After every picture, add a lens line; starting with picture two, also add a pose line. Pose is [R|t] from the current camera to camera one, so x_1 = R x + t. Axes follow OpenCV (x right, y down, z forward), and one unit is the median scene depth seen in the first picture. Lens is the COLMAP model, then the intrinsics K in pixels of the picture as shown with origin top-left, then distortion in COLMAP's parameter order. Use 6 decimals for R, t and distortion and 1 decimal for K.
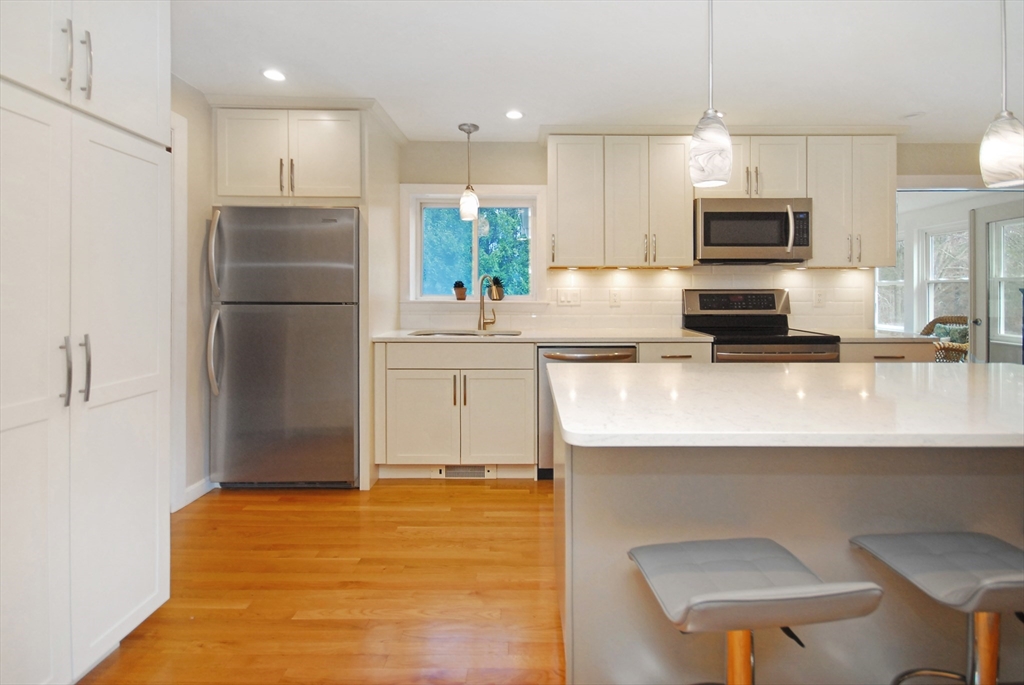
lens RADIAL K [[487.2, 0, 517.6], [0, 487.2, 303.2], [0, 0, 1]] dist [0.001518, -0.000492]
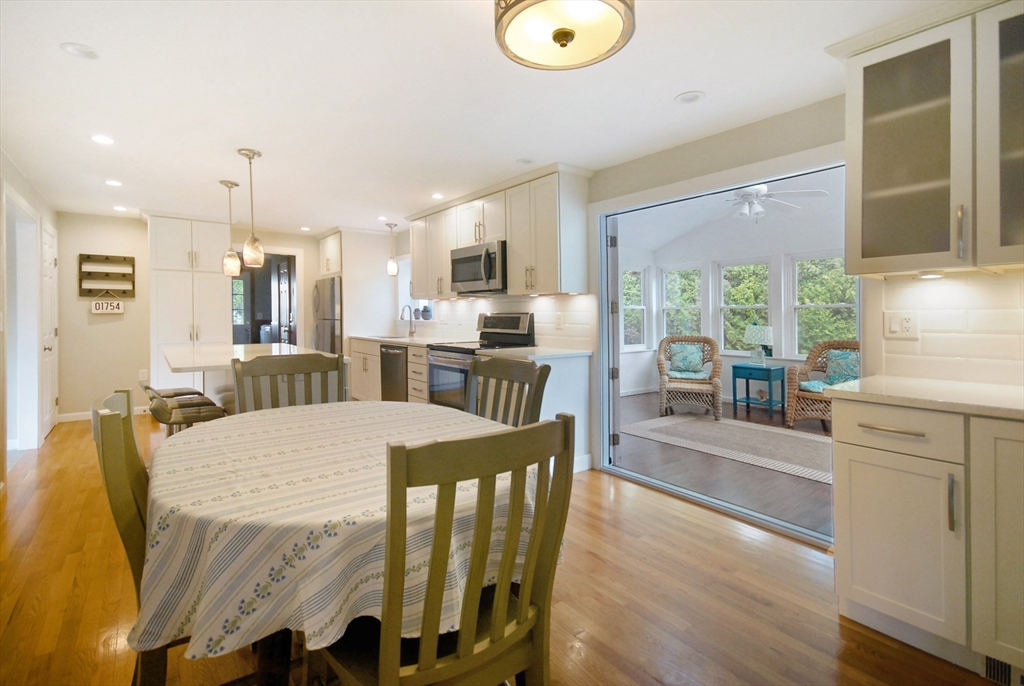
lens RADIAL K [[438.1, 0, 490.6], [0, 438.1, 324.1], [0, 0, 1]] dist [0.002612, -0.009733]
pose [[0.608805, 0.019122, -0.793089, 1.630890], [-0.017640, 0.999789, 0.010565, -0.012554], [0.793124, 0.007558, 0.609014, 0.327705]]
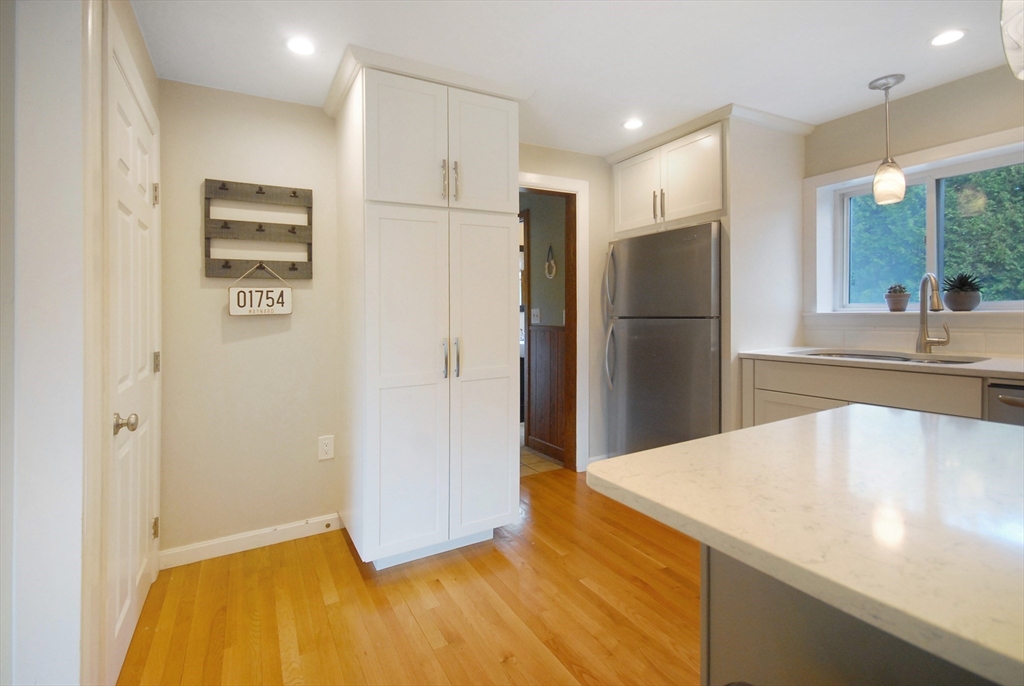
lens RADIAL K [[453.6, 0, 495.1], [0, 453.6, 304.5], [0, 0, 1]] dist [-0.001072, -0.000956]
pose [[0.473723, -0.030566, -0.880144, 0.262366], [0.008206, 0.999507, -0.030294, -0.001234], [0.880636, 0.007129, 0.473740, 0.165088]]
